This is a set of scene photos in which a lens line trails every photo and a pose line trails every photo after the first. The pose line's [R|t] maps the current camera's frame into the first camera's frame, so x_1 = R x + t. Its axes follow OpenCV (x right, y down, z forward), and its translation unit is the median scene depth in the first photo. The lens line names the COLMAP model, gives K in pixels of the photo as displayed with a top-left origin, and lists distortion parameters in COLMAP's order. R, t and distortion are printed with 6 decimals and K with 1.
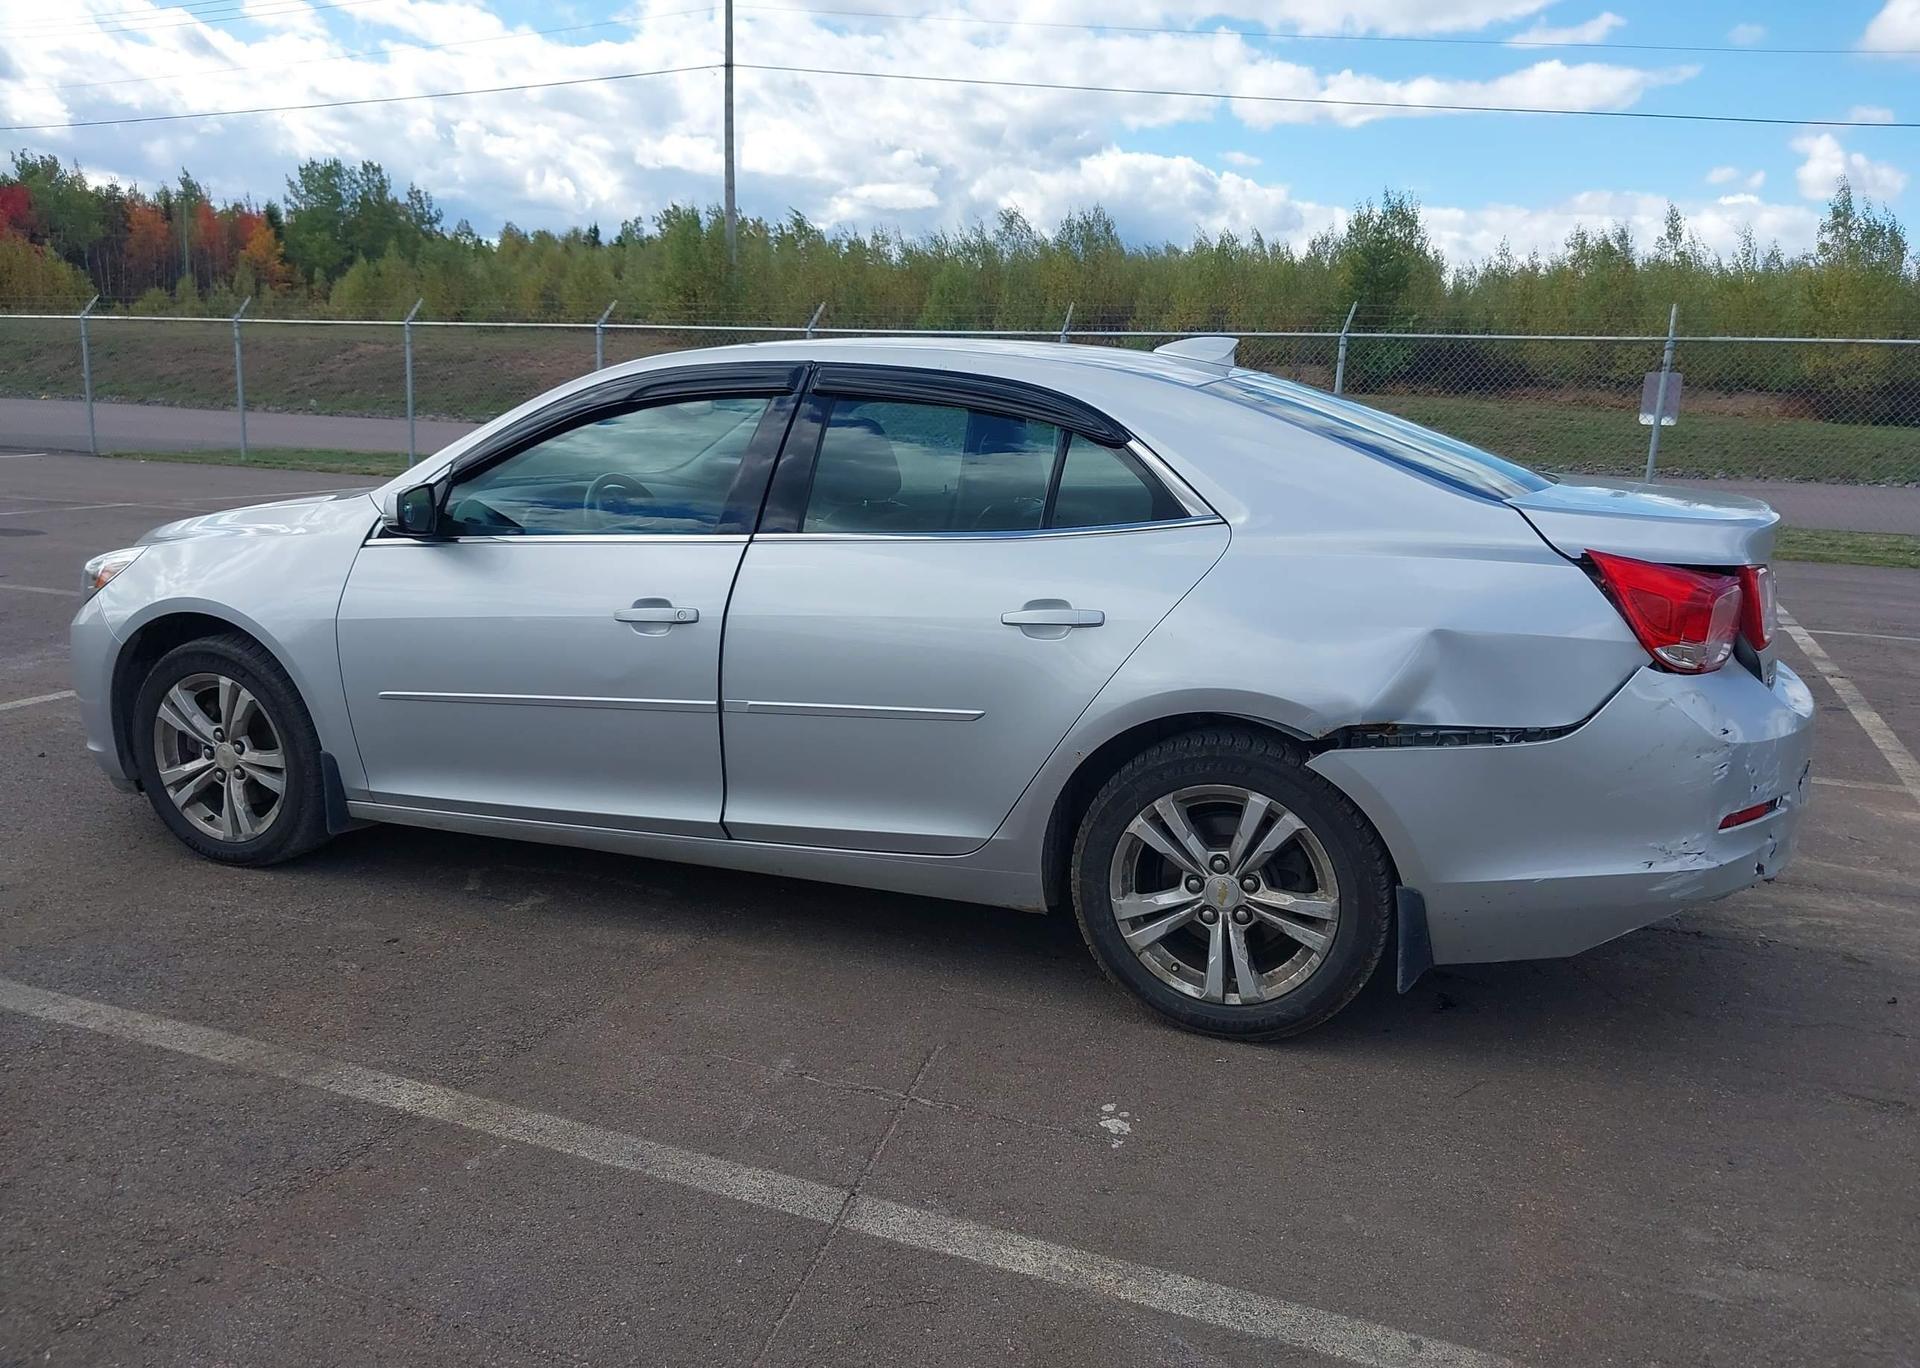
lens RADIAL K [[1514.6, 0, 959.3], [0, 1514.6, 676.3], [0, 0, 1]] dist [0.023818, -0.032439]
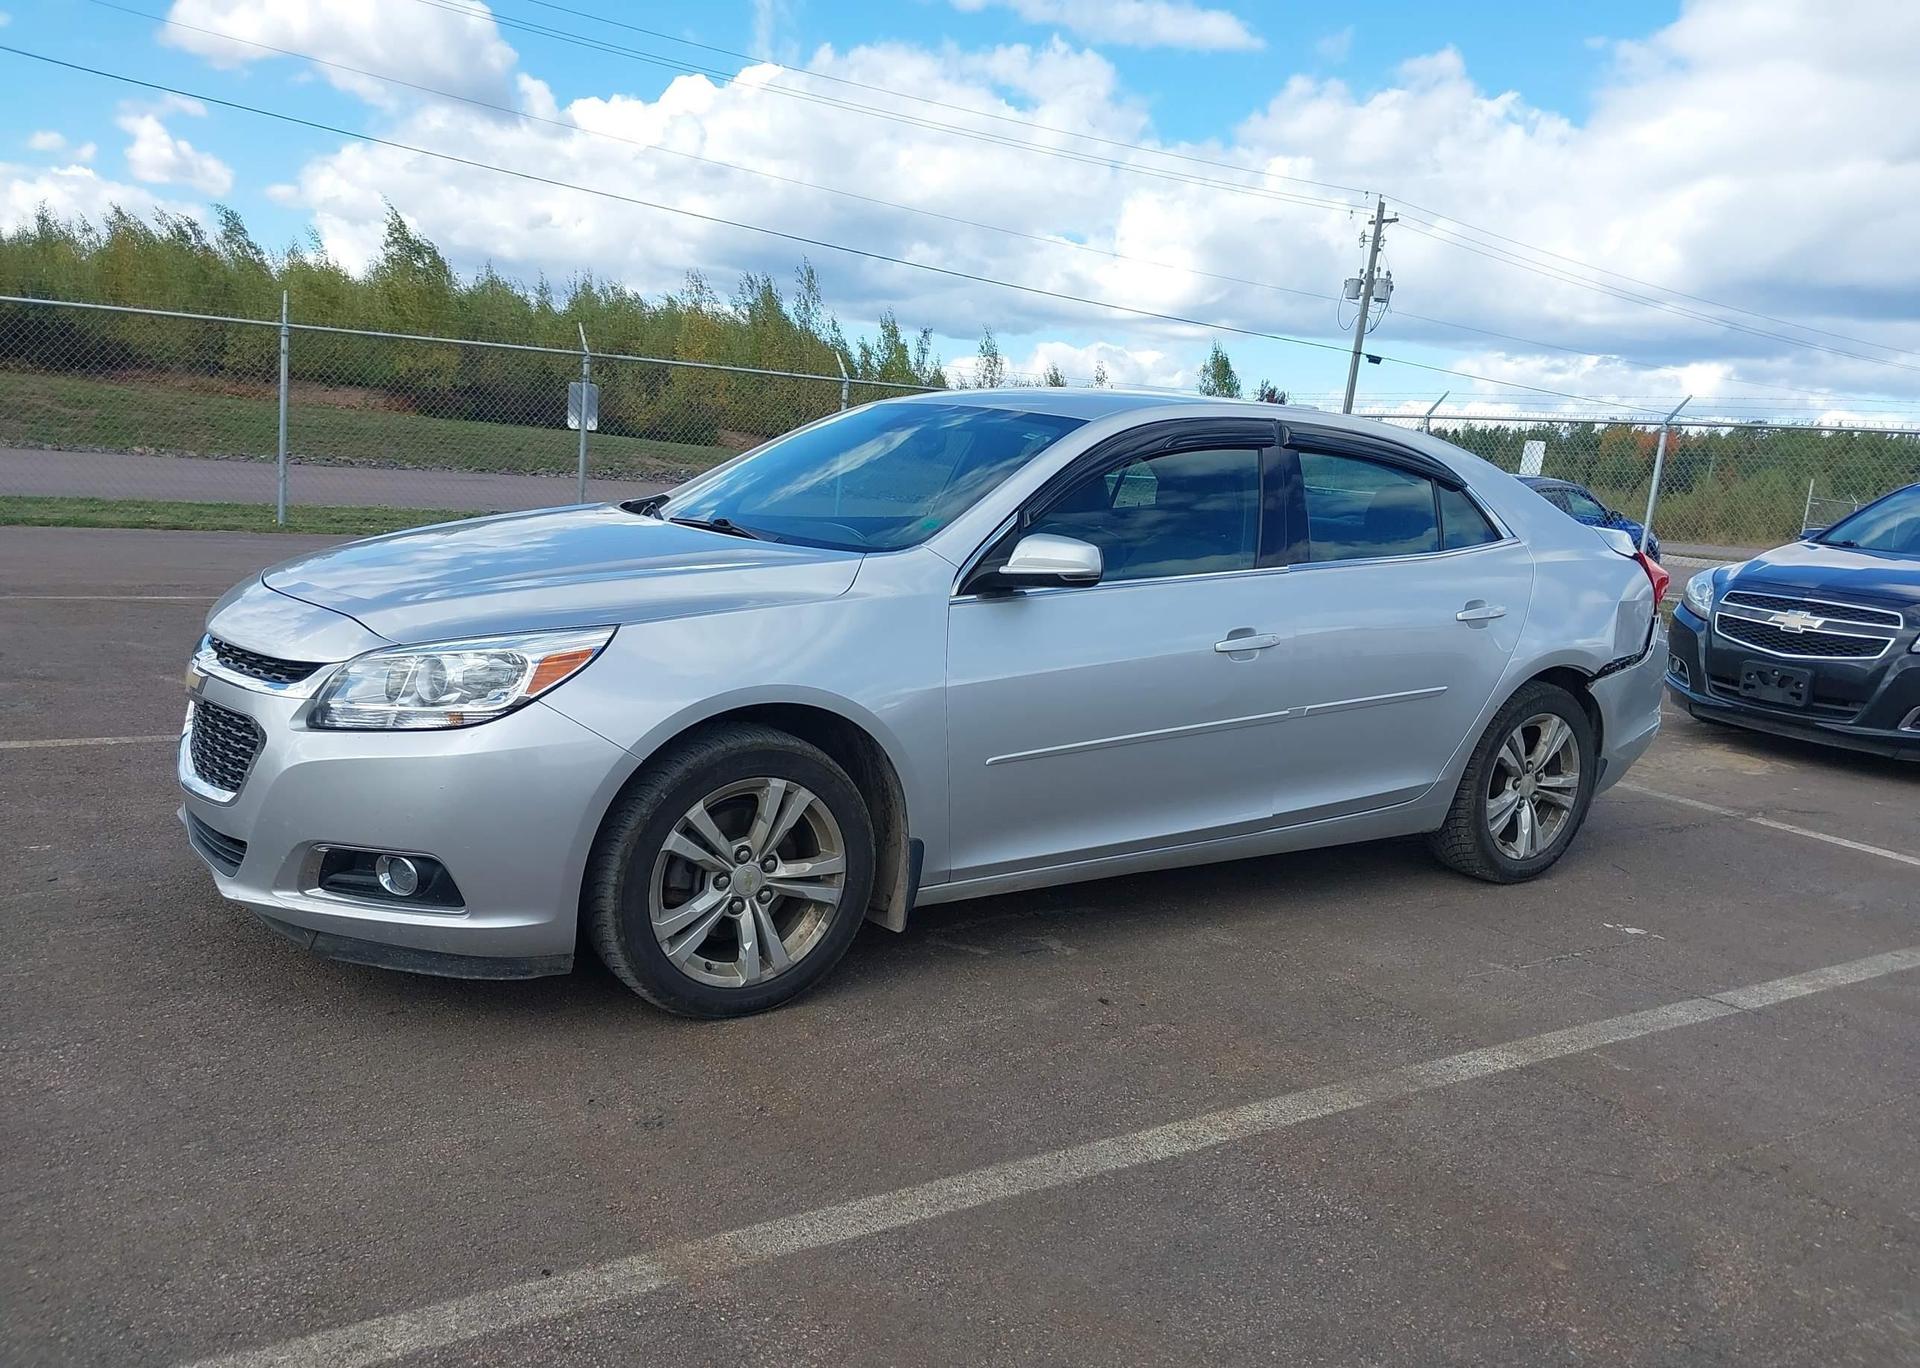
lens RADIAL K [[1514.6, 0, 944.7], [0, 1514.6, 682.0], [0, 0, 1]] dist [0.023818, -0.032439]
pose [[0.568741, -0.113628, 0.814630, -1.262978], [0.101007, 0.992564, 0.067928, -0.111688], [-0.816291, 0.043650, 0.575989, 0.544919]]
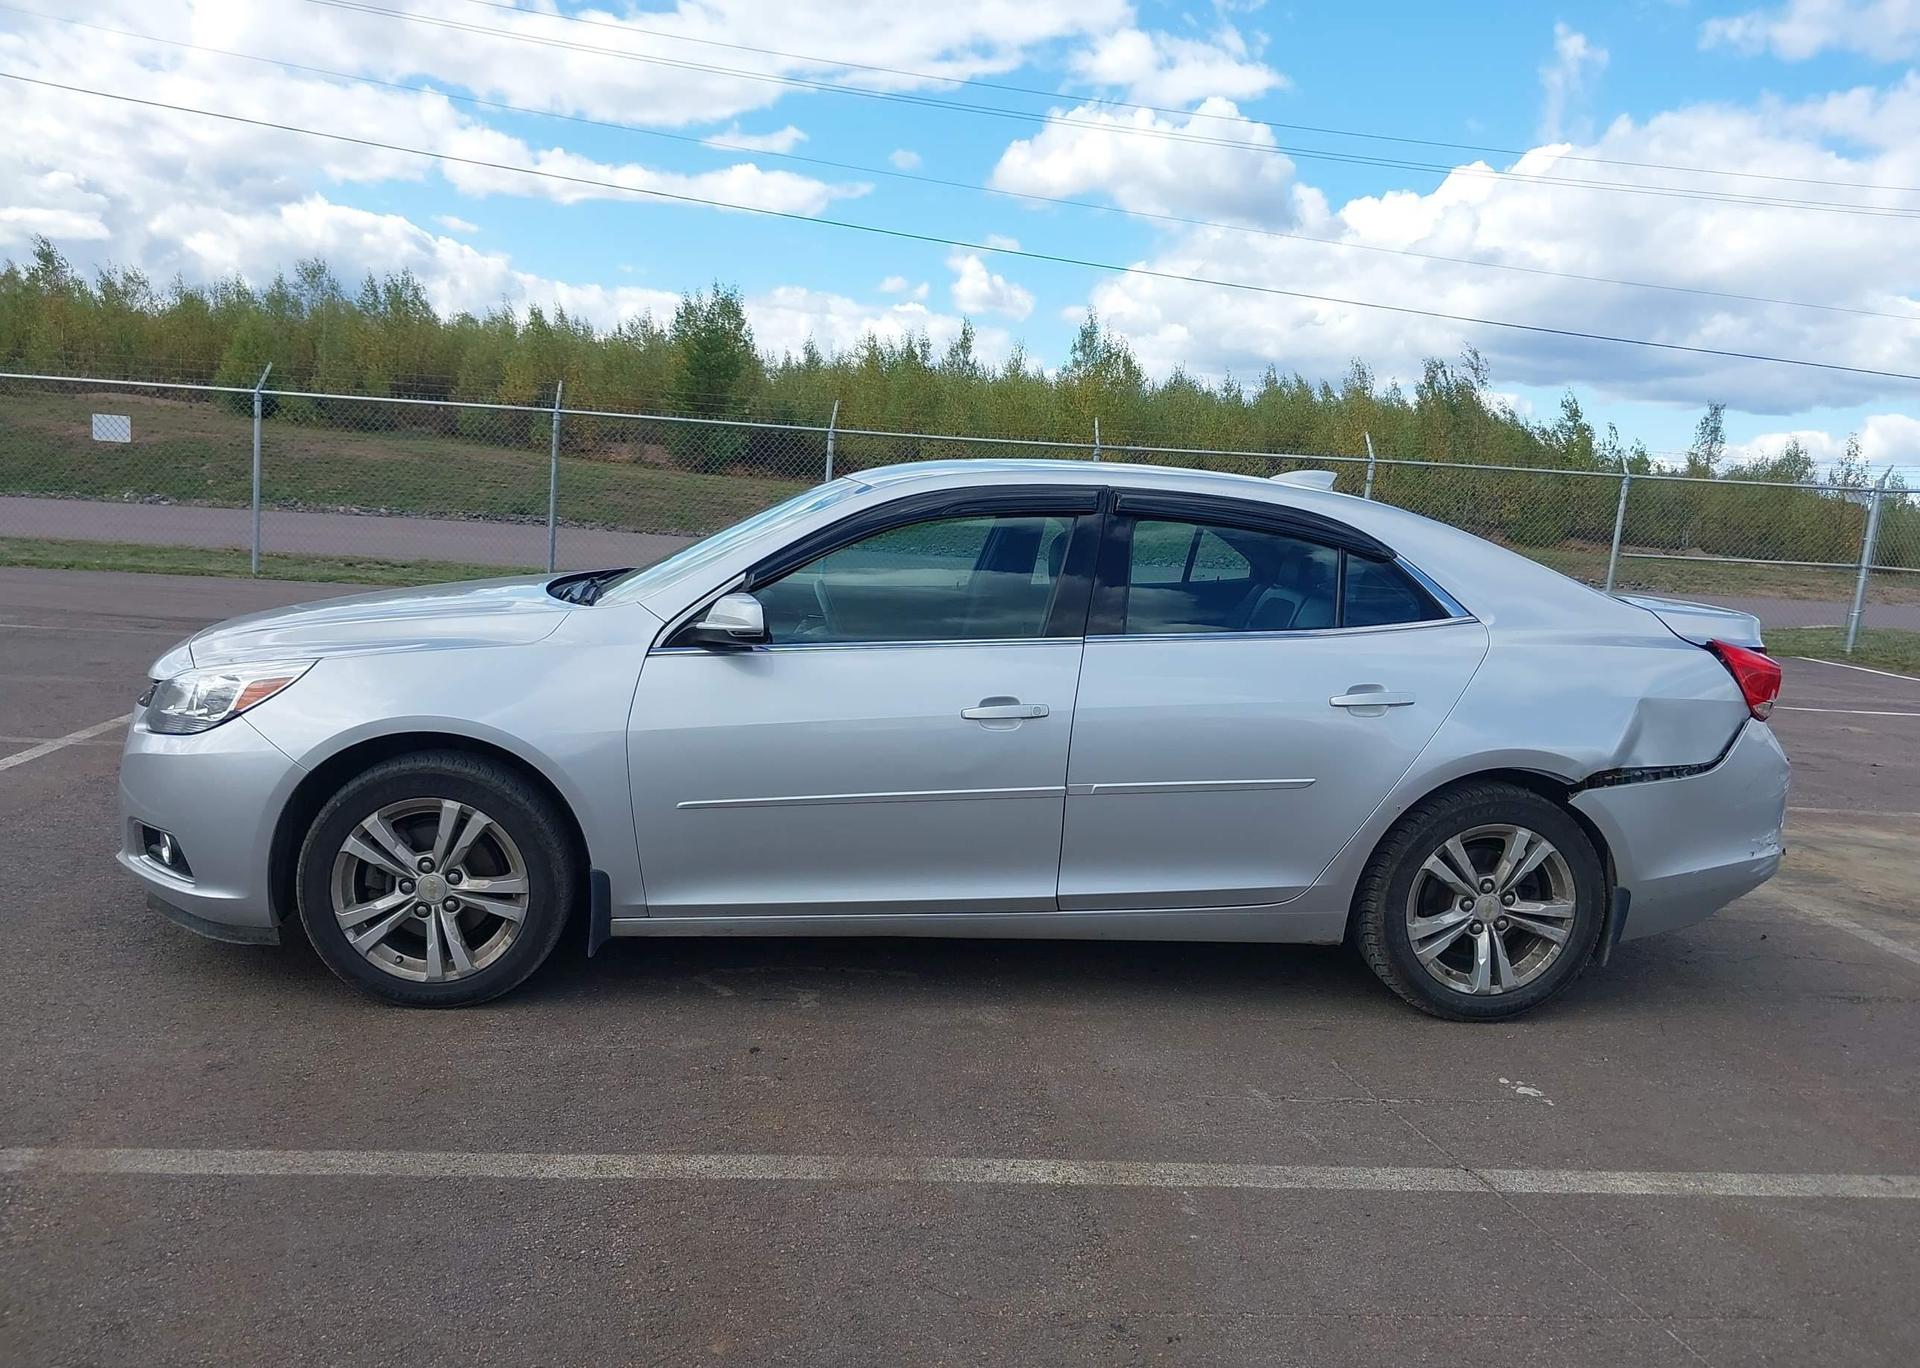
lens RADIAL K [[1514.6, 0, 962.2], [0, 1514.6, 680.1], [0, 0, 1]] dist [0.023818, -0.032439]
pose [[0.881906, -0.032791, 0.470283, -0.748248], [0.053525, 0.998092, -0.030780, -0.031717], [-0.468376, 0.052317, 0.881979, 0.055751]]
